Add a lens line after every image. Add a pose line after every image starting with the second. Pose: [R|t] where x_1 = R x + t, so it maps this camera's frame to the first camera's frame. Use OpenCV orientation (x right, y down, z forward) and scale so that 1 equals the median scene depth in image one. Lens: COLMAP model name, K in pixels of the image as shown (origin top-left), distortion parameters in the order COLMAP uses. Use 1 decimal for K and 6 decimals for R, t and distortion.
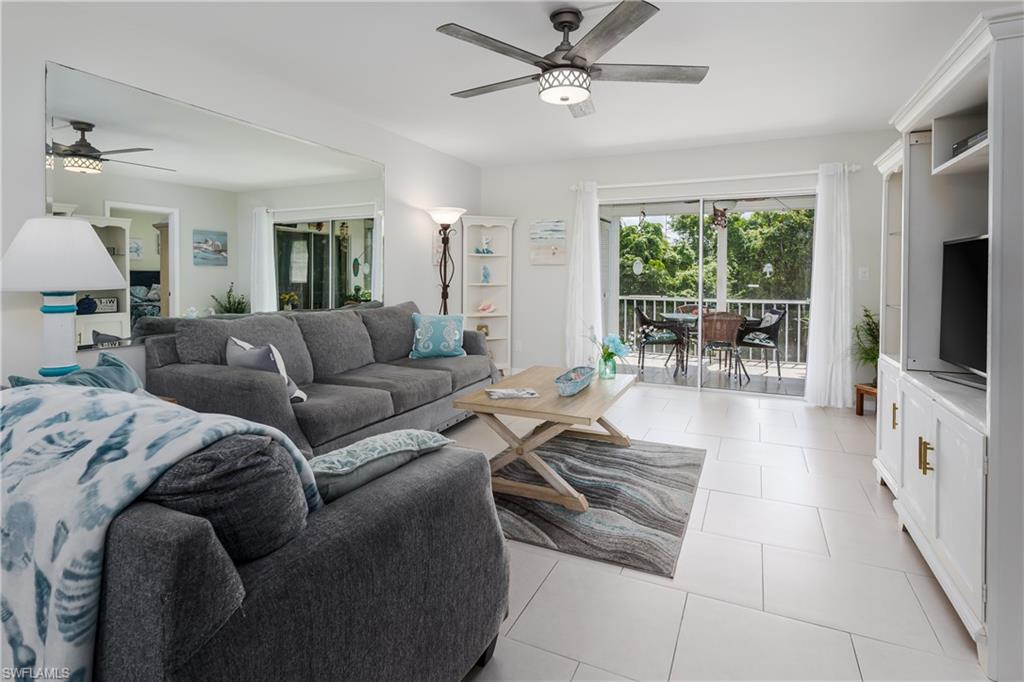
lens RADIAL K [[505.4, 0, 510.4], [0, 505.4, 286.8], [0, 0, 1]] dist [0.002840, 0.001942]
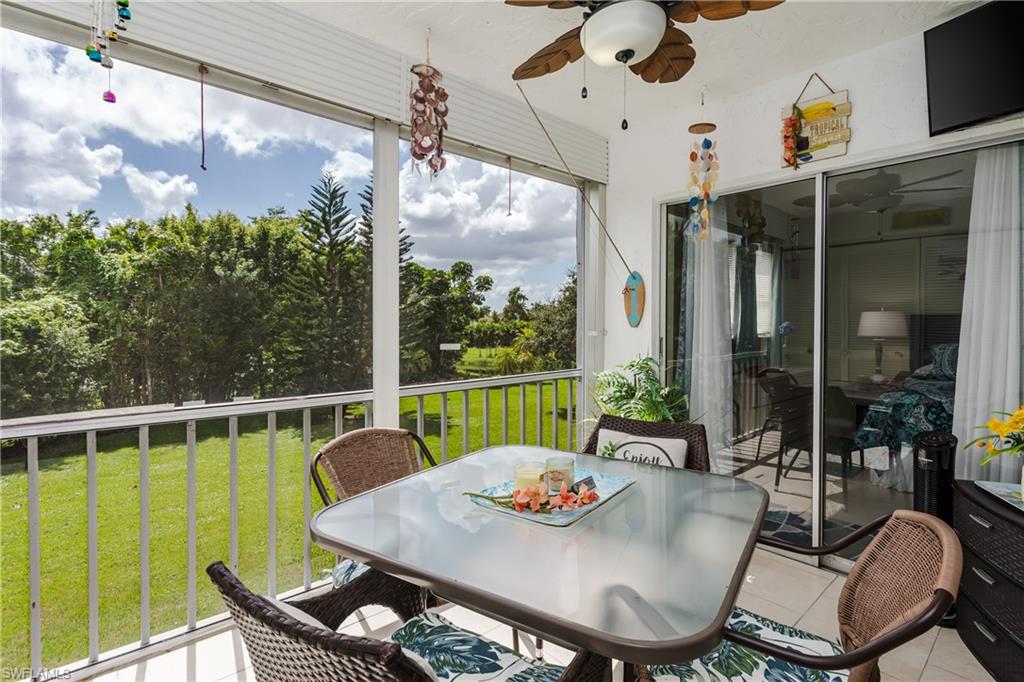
lens RADIAL K [[505.4, 0, 486.6], [0, 505.4, 331.5], [0, 0, 1]] dist [0.002840, 0.001942]
pose [[0.416625, -0.023268, 0.908781, 0.041343], [0.016234, 0.999703, 0.018154, -0.006134], [-0.908934, 0.007190, 0.416879, 0.234977]]
